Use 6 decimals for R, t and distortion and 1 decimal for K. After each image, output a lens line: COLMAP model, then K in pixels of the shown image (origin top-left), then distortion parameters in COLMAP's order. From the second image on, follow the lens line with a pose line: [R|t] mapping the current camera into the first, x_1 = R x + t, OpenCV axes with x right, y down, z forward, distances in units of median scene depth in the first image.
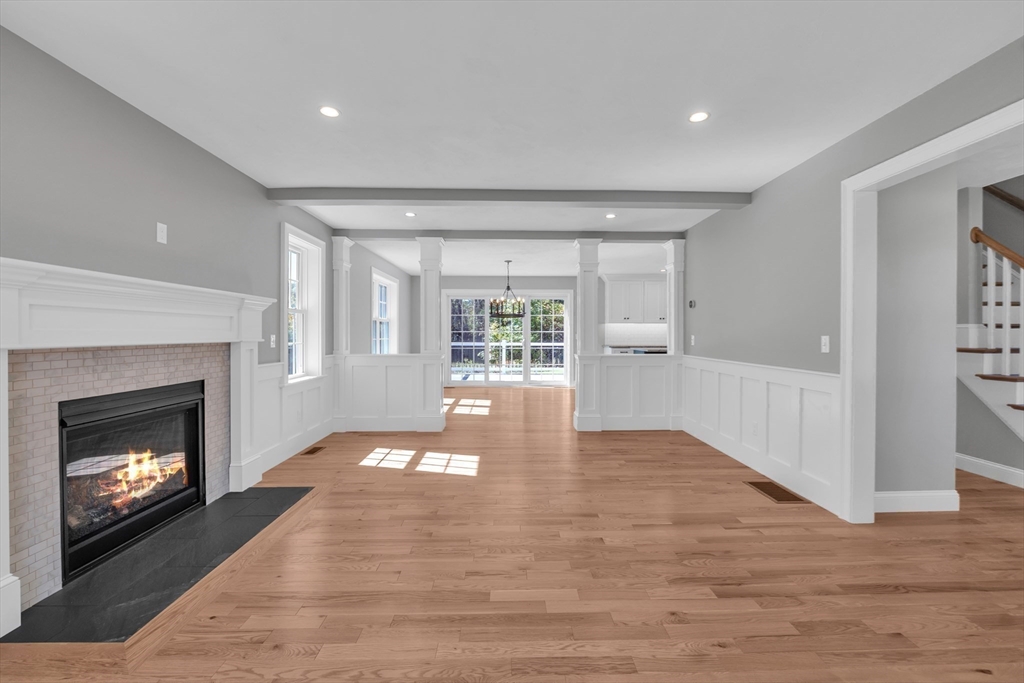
lens RADIAL K [[431.4, 0, 513.8], [0, 431.4, 338.0], [0, 0, 1]] dist [-0.010494, -0.000109]
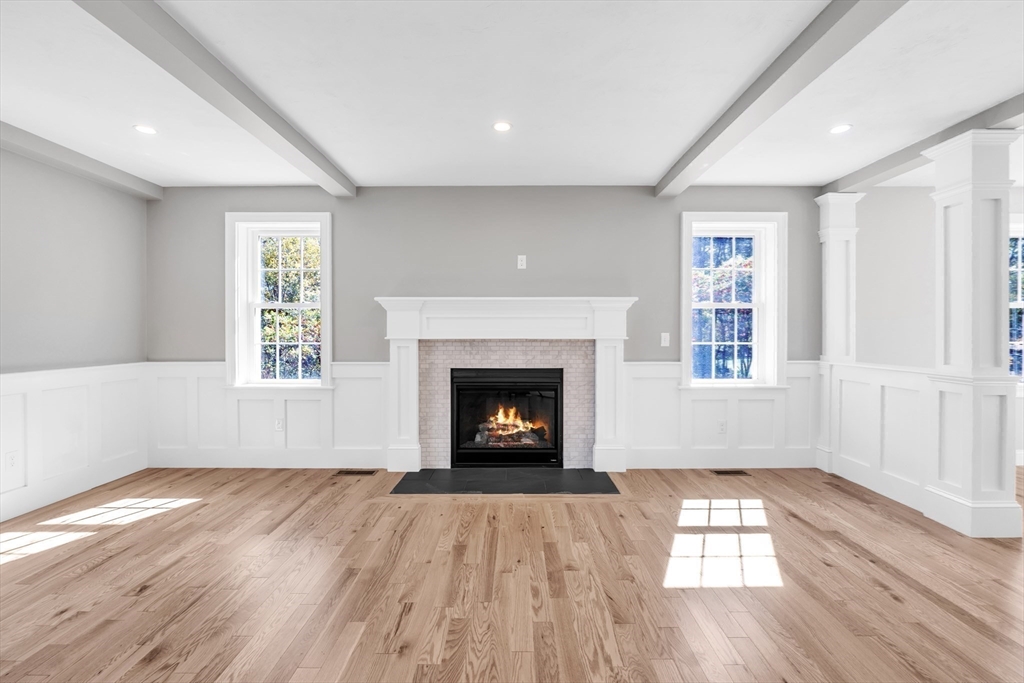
lens RADIAL K [[431.4, 0, 513.8], [0, 431.4, 338.0], [0, 0, 1]] dist [-0.010494, -0.000109]
pose [[-0.020924, 0.018306, -0.999613, 0.569839], [-0.010677, 0.999771, 0.018532, -0.014501], [0.999724, 0.011060, -0.020724, 0.917769]]
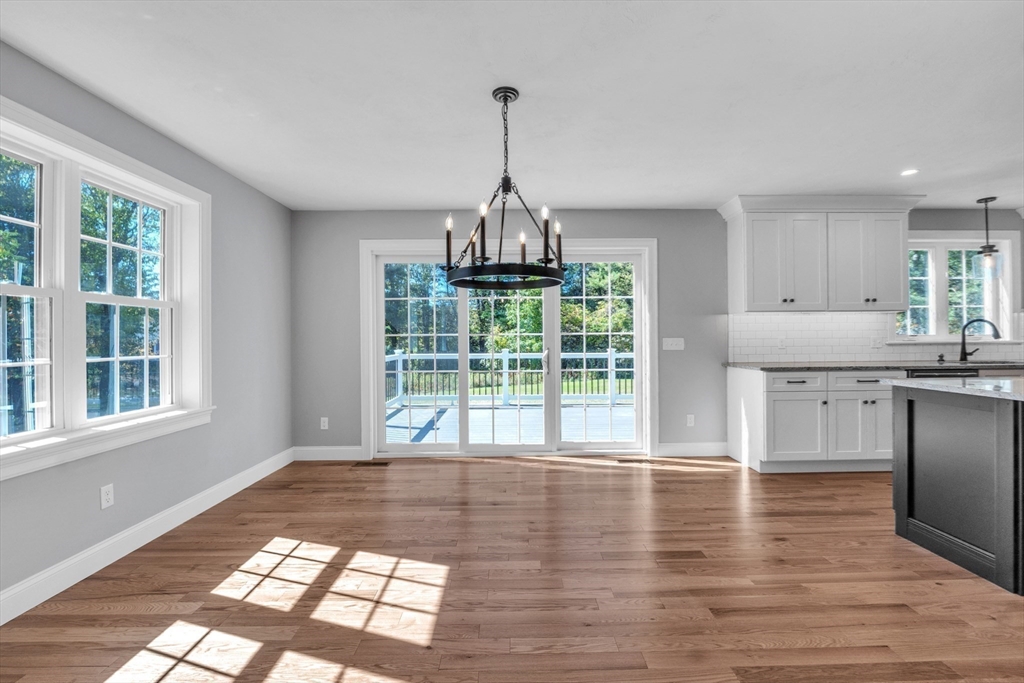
lens RADIAL K [[431.4, 0, 513.8], [0, 431.4, 338.0], [0, 0, 1]] dist [-0.010494, -0.000109]
pose [[0.999728, -0.004892, 0.022784, -0.012946], [0.005083, 0.999953, -0.008311, -0.005751], [-0.022743, 0.008425, 0.999706, 0.611324]]
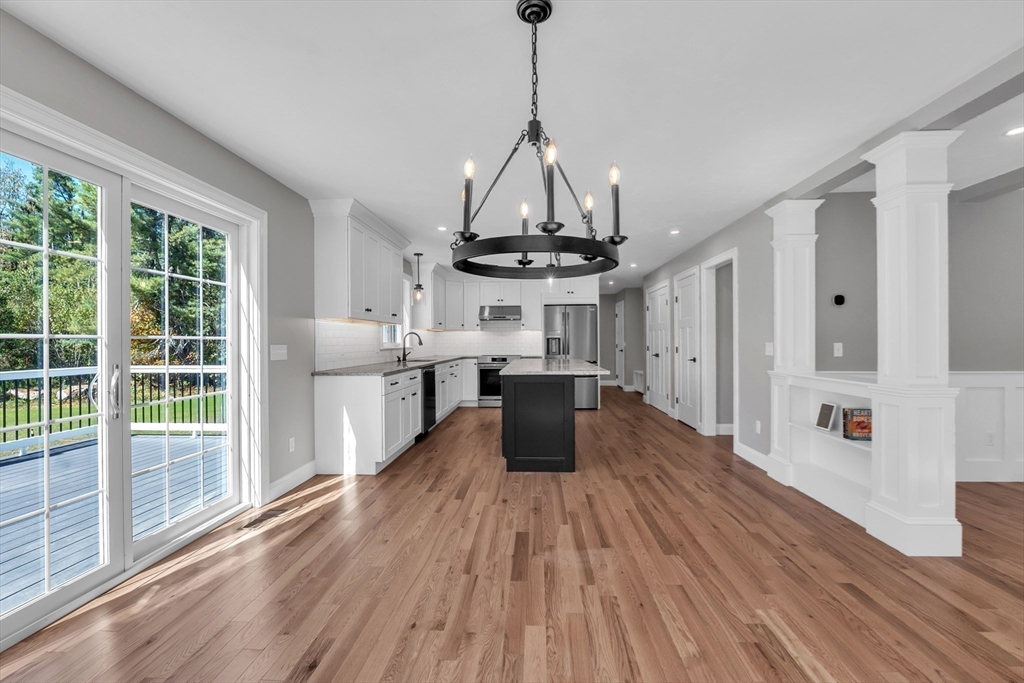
lens RADIAL K [[431.3, 0, 518.9], [0, 431.3, 343.2], [0, 0, 1]] dist [-0.000883, -0.000076]
pose [[0.030748, -0.001381, 0.999526, -0.530363], [0.010501, 0.999944, 0.001059, -0.013139], [-0.999472, 0.010464, 0.030761, 1.330189]]
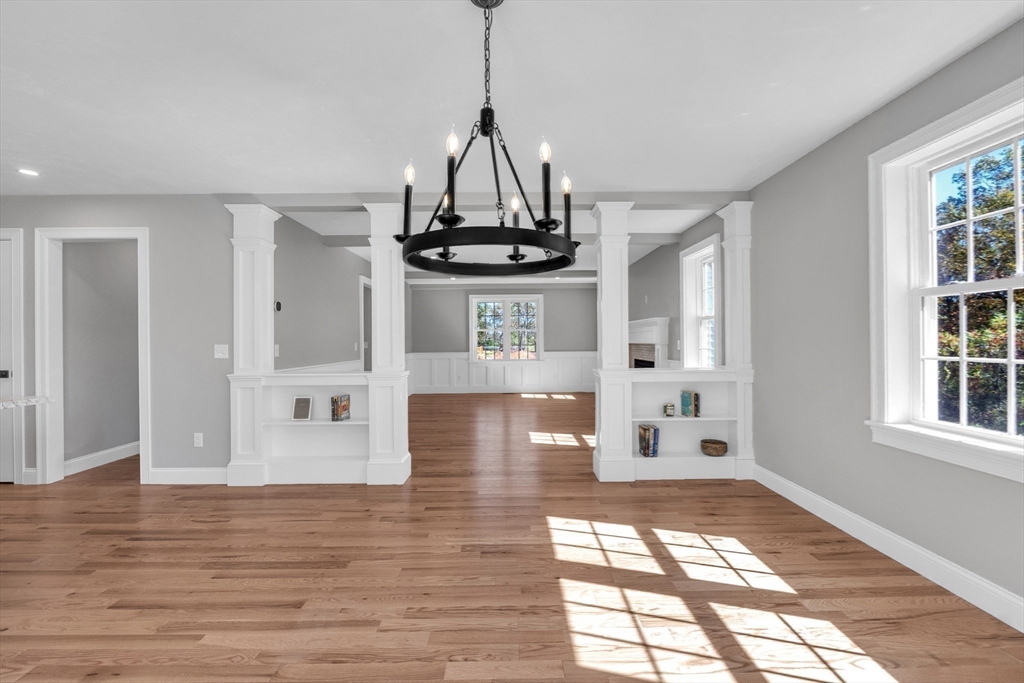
lens RADIAL K [[431.4, 0, 513.8], [0, 431.4, 338.0], [0, 0, 1]] dist [-0.010494, -0.000109]
pose [[-0.999734, 0.009570, -0.021006, -0.024948], [0.009624, 0.999951, -0.002445, -0.013378], [0.020981, -0.002647, -0.999776, 1.823542]]
